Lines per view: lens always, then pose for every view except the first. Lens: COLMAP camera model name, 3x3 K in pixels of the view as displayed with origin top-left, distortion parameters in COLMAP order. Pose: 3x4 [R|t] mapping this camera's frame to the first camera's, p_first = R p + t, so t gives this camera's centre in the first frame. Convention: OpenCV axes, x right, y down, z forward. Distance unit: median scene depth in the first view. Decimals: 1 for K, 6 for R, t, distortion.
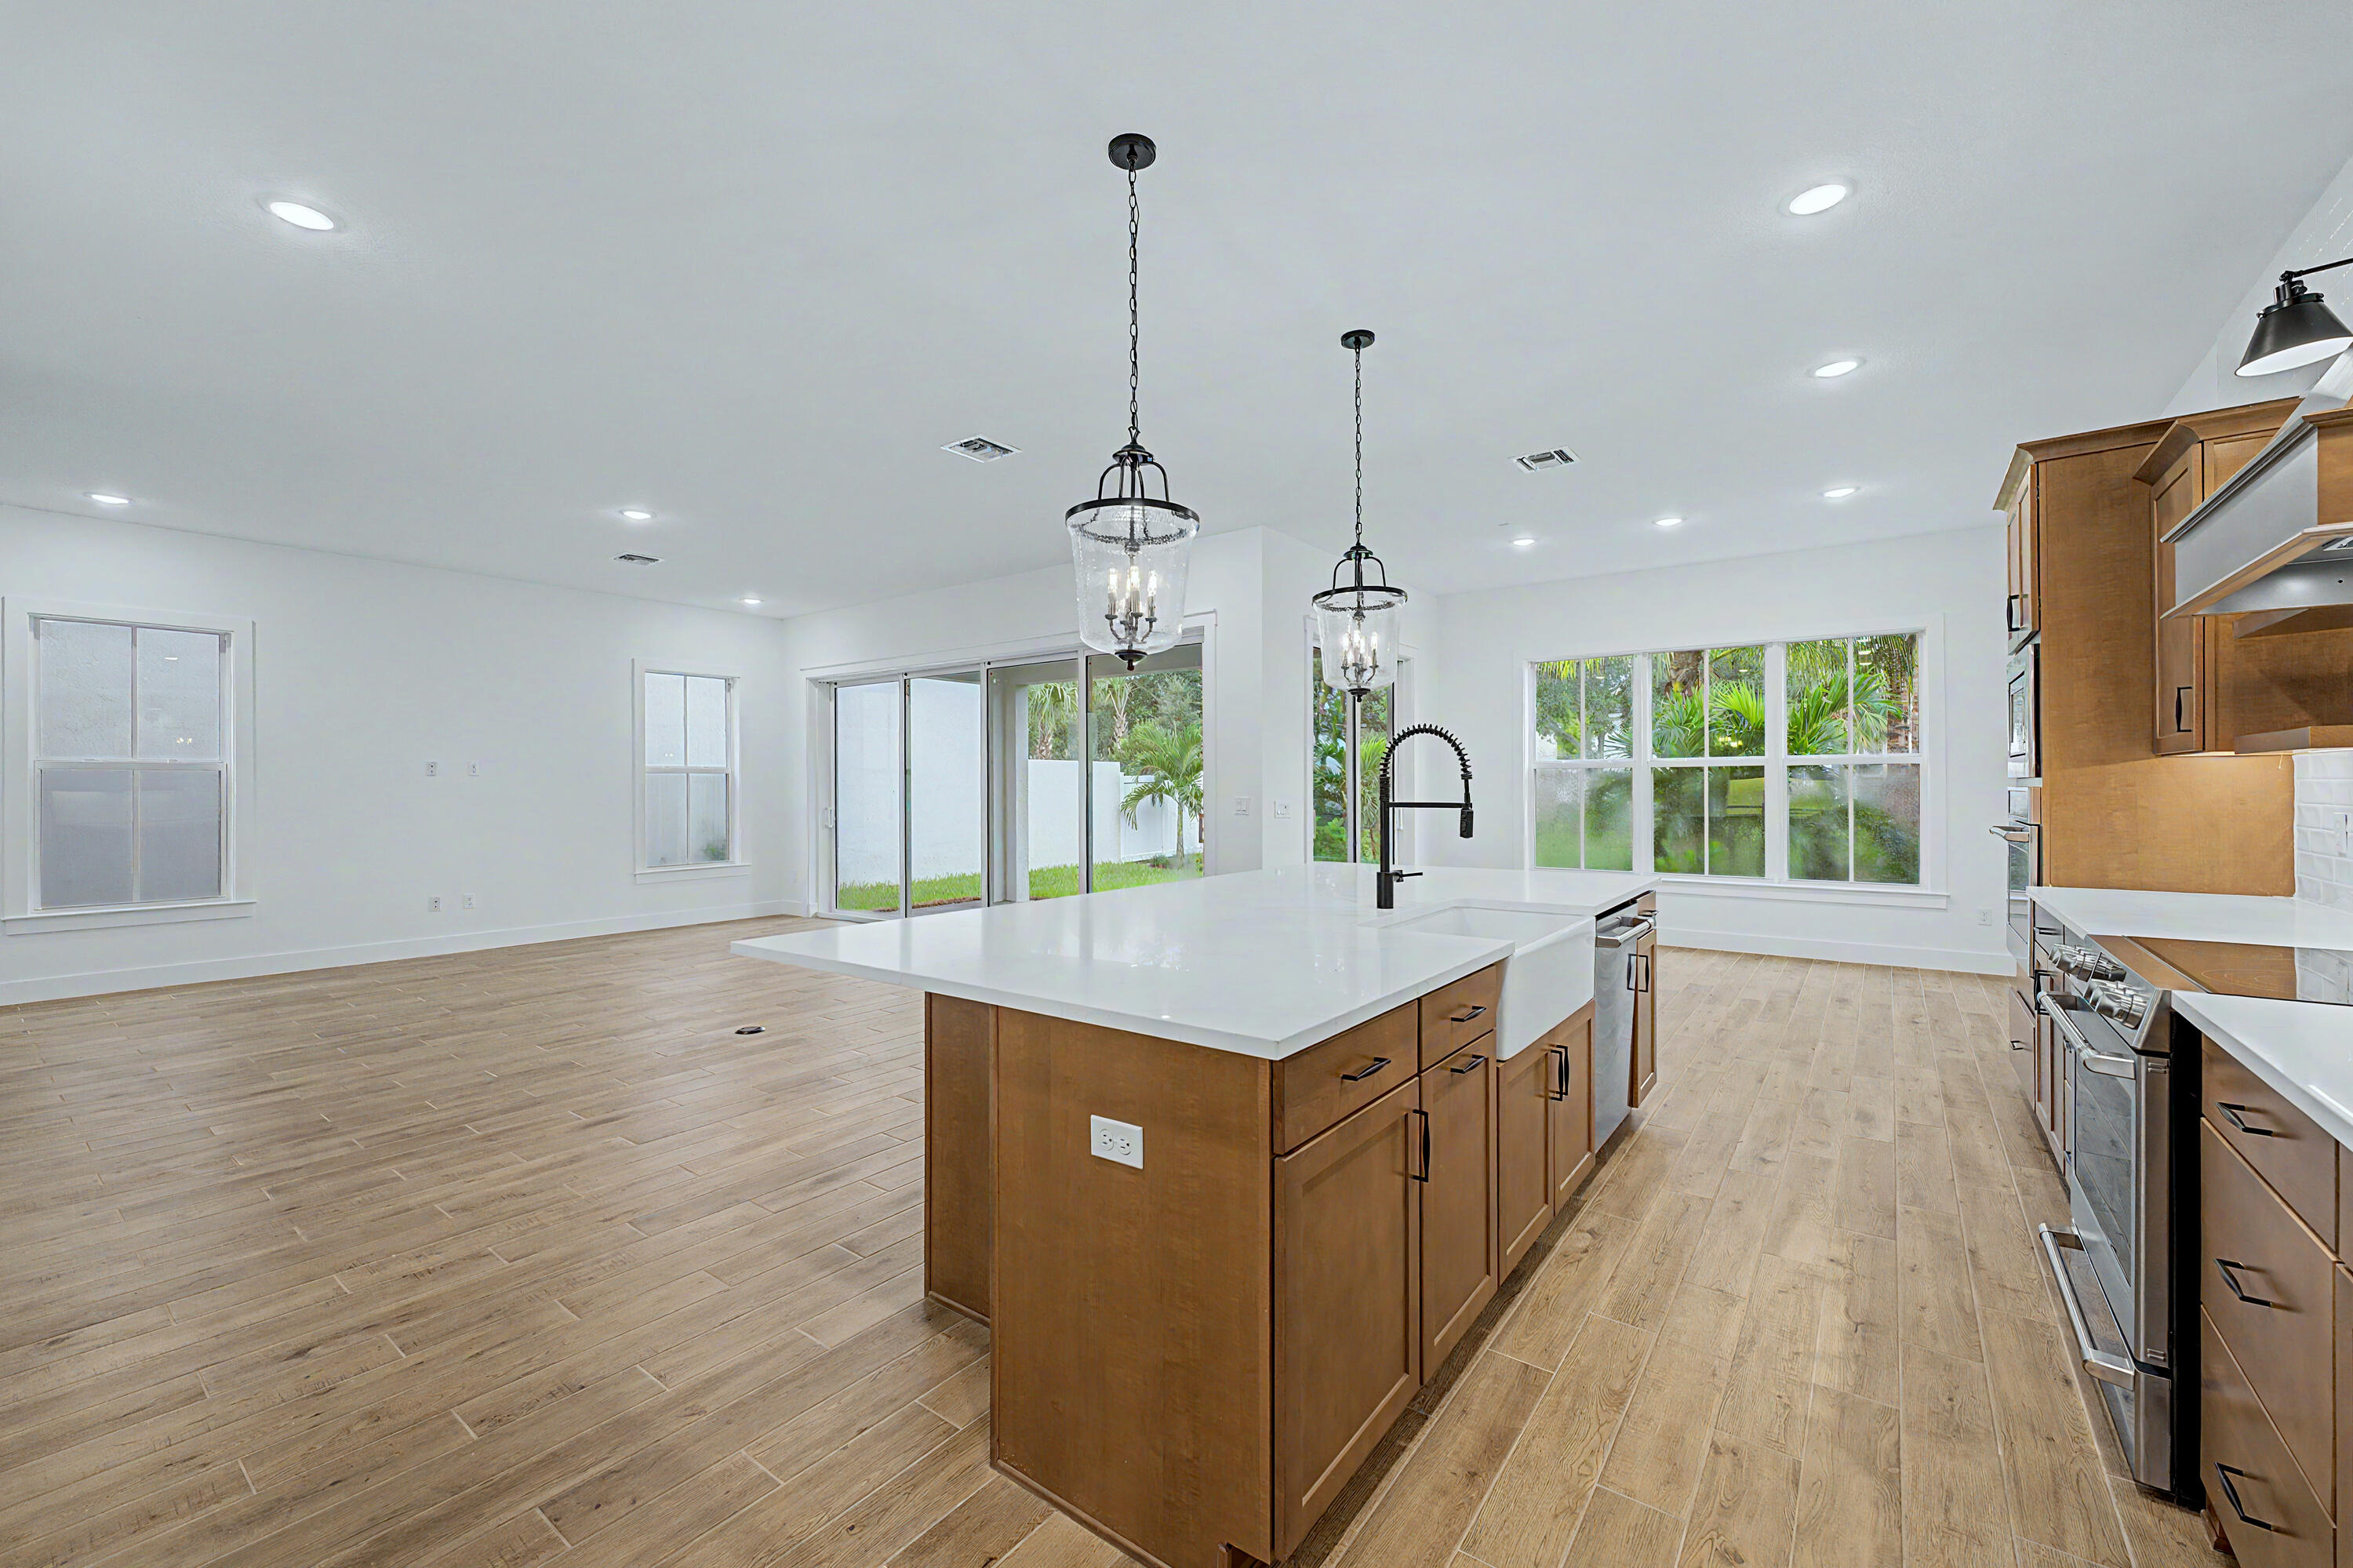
lens RADIAL K [[947.1, 0, 1180.1], [0, 947.1, 782.3], [0, 0, 1]] dist [-0.001116, -0.000498]
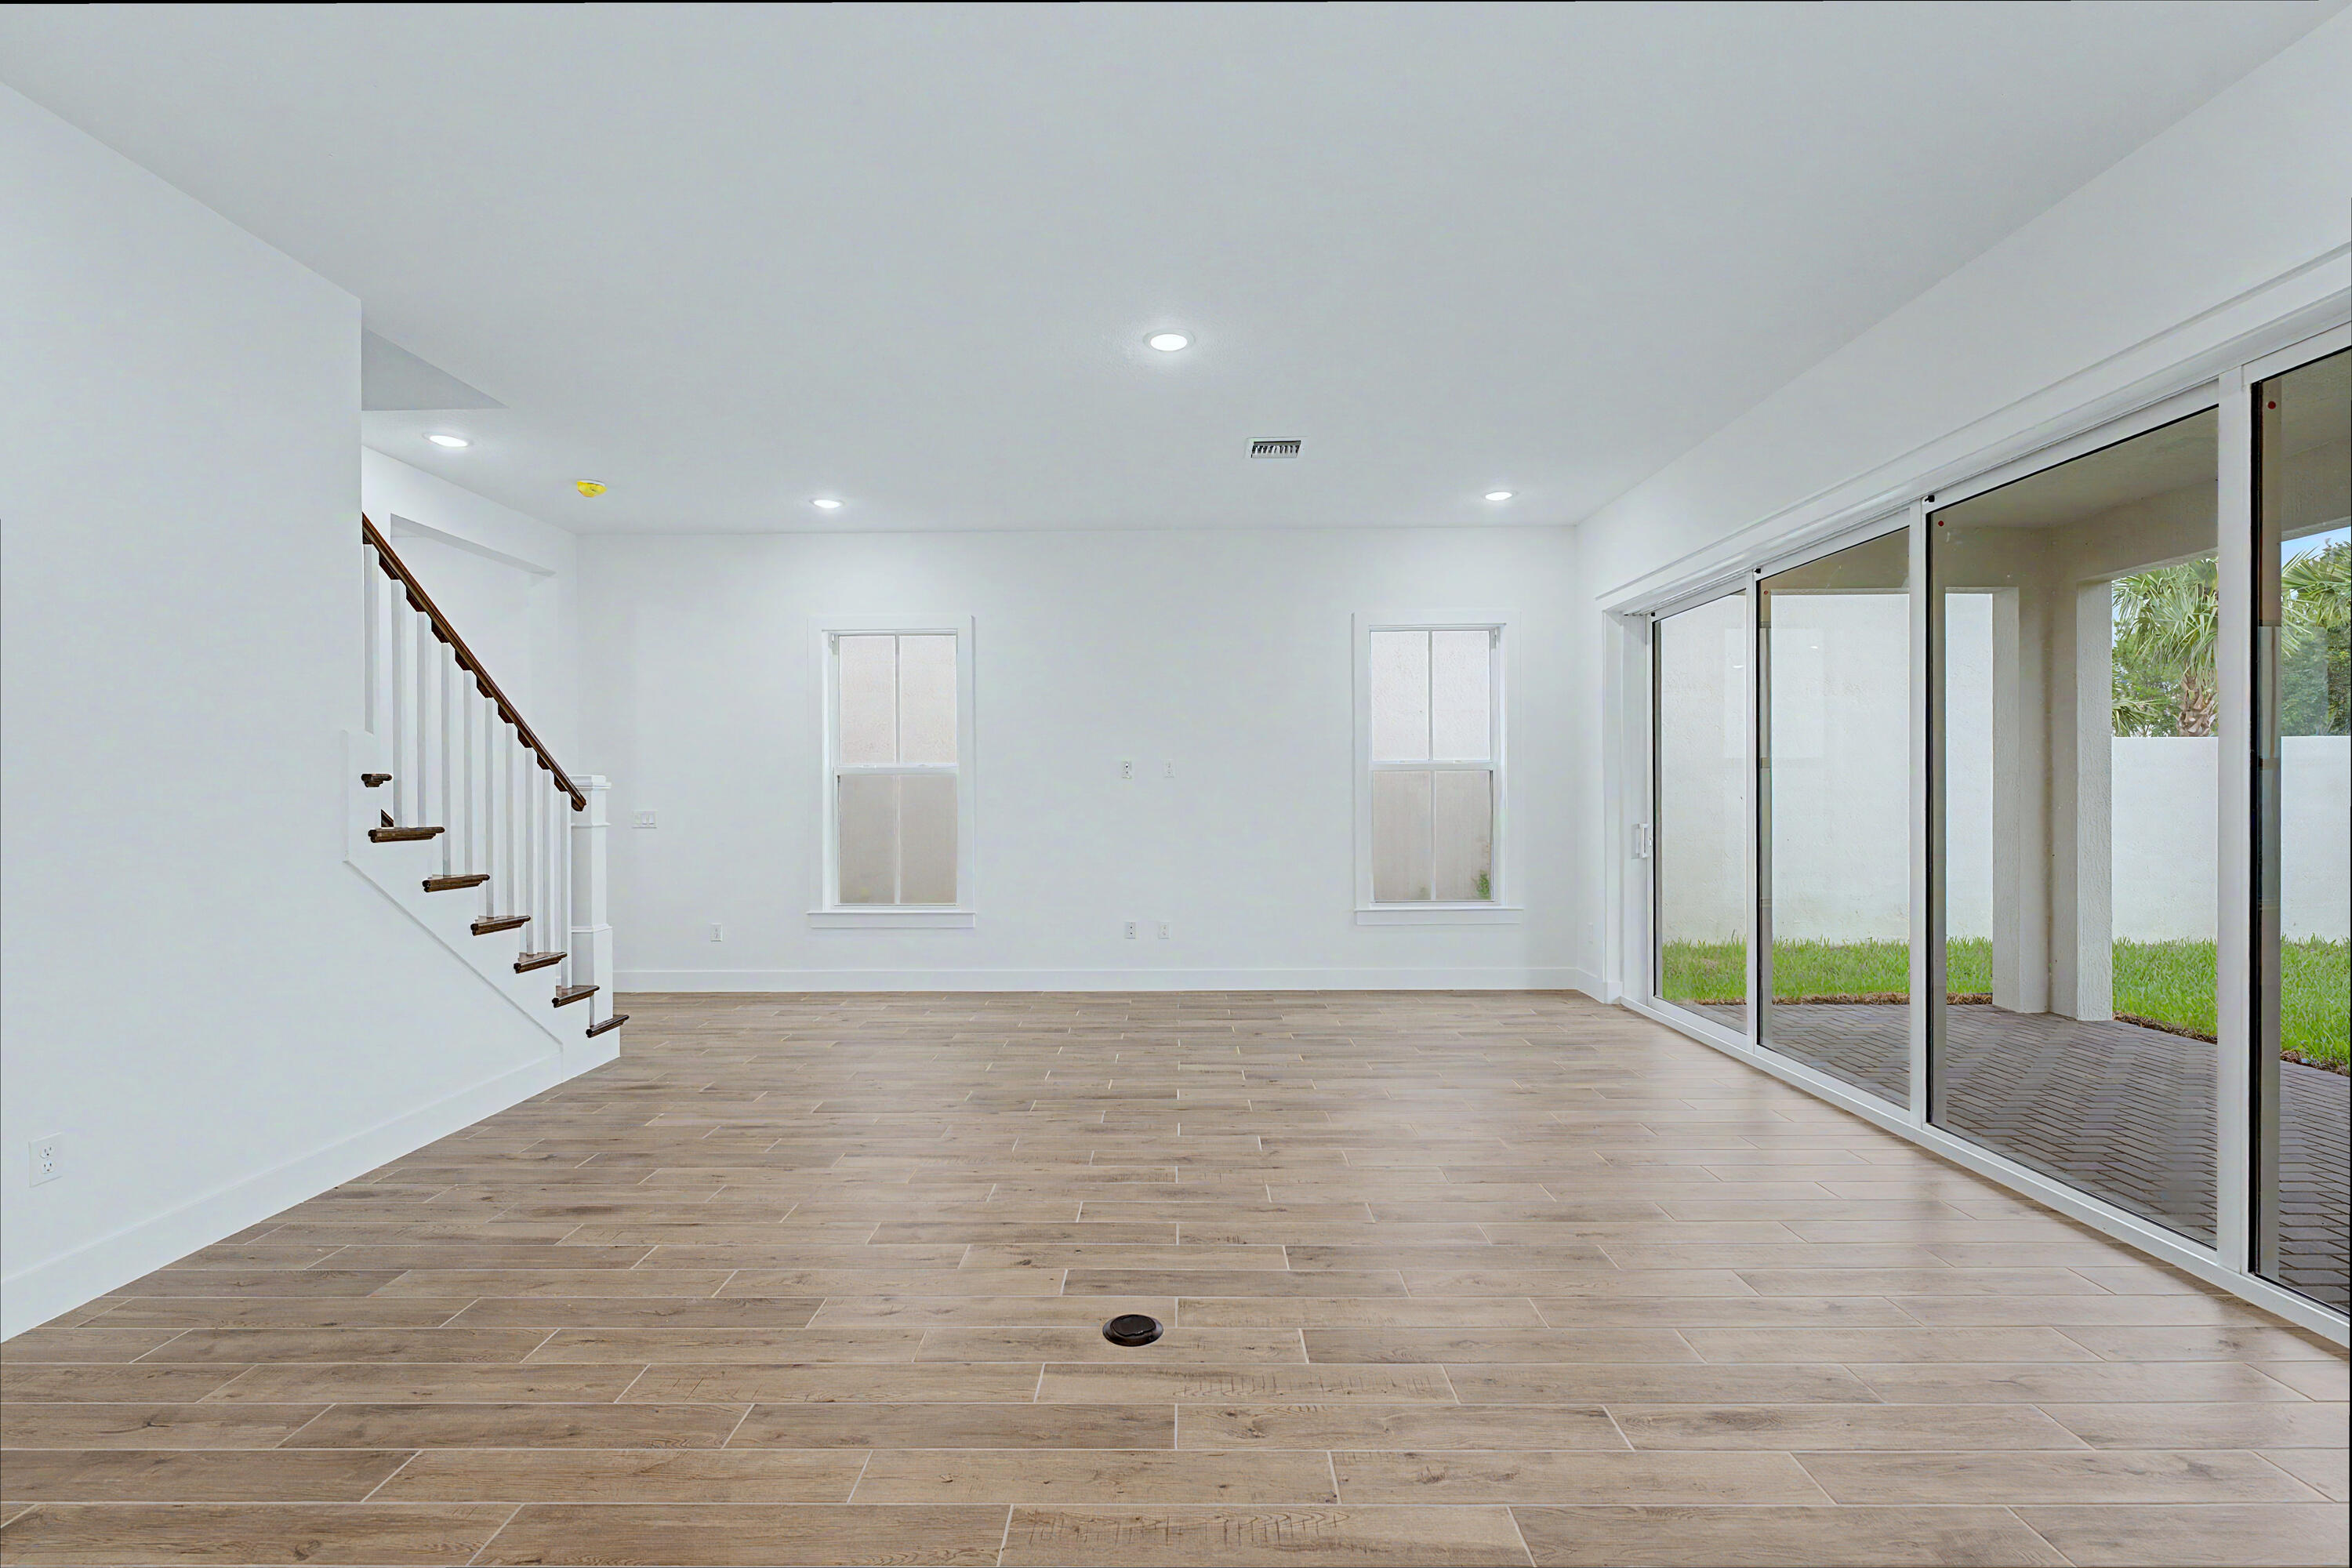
lens RADIAL K [[1019.6, 0, 1172.1], [0, 1019.6, 803.3], [0, 0, 1]] dist [-0.000272, 0.000617]
pose [[0.588842, 0.008856, -0.808200, -0.039049], [0.006398, 0.999858, 0.015617, 0.002028], [0.808223, -0.014367, 0.588701, 0.583193]]
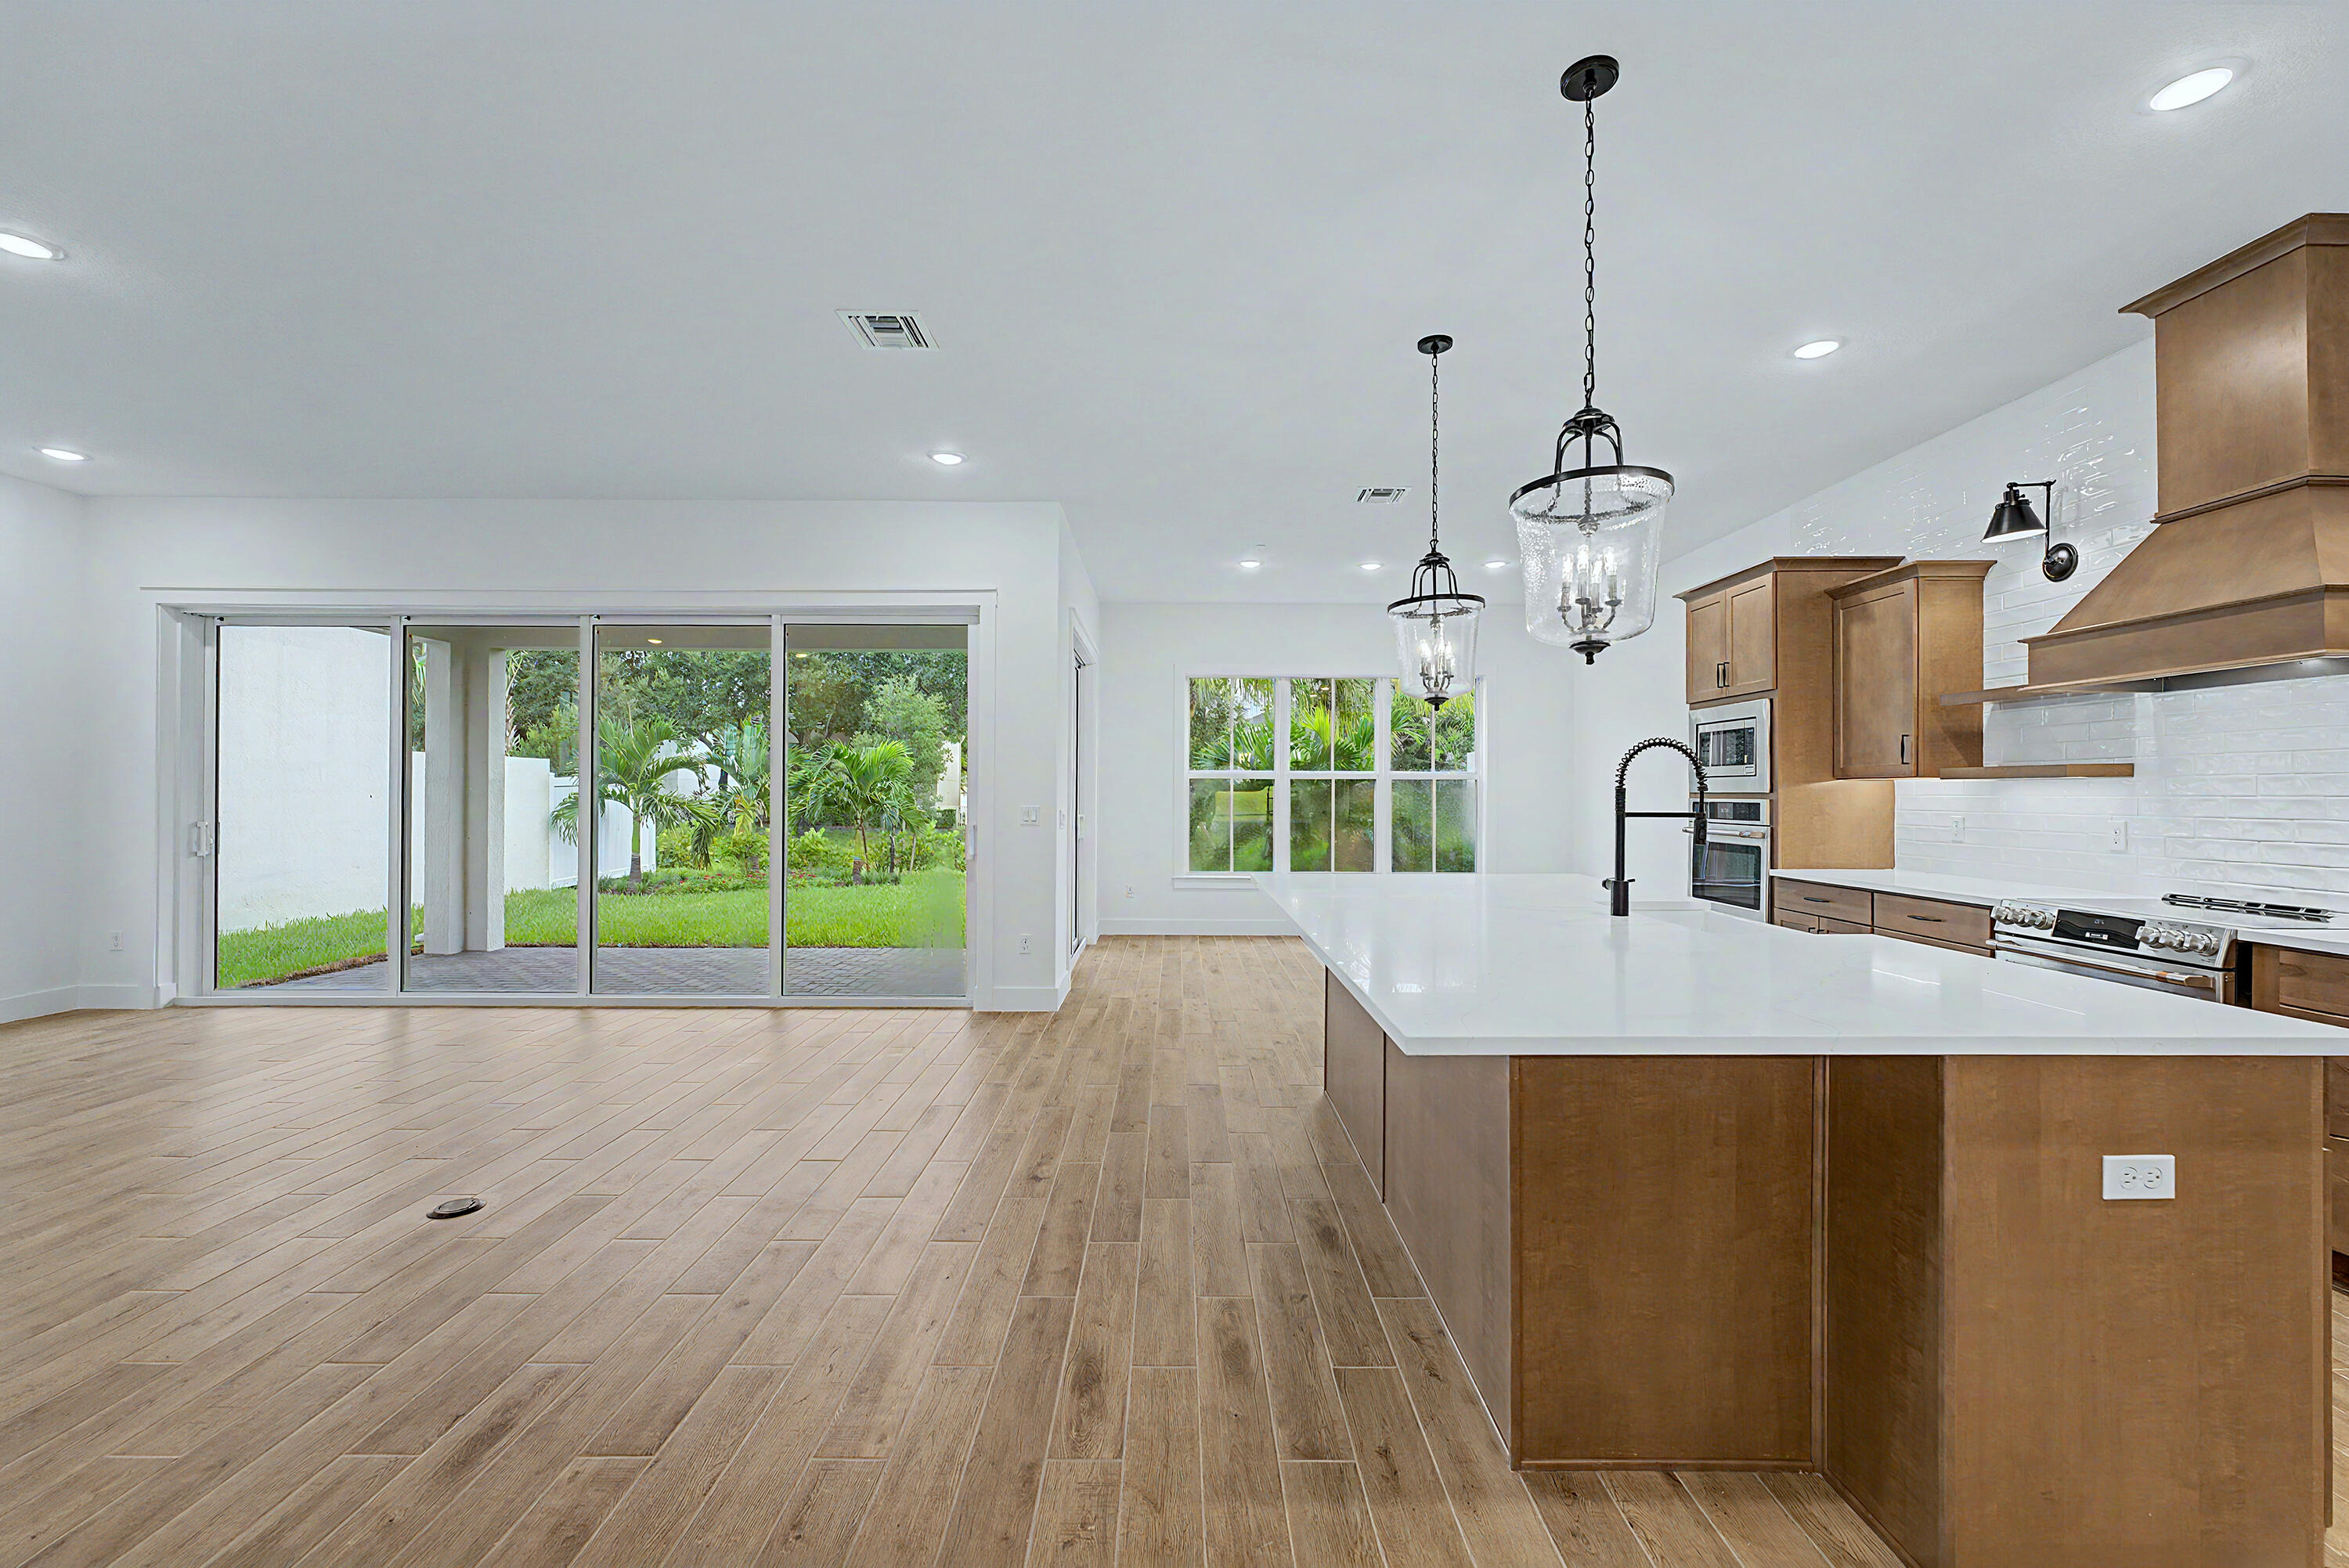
lens RADIAL K [[945.3, 0, 1179.2], [0, 945.3, 792.8], [0, 0, 1]] dist [-0.001116, -0.000498]
pose [[0.798136, 0.007779, 0.602428, -0.359642], [-0.009917, 0.999951, 0.000227, 0.002118], [-0.602396, -0.006156, 0.798174, 0.214934]]
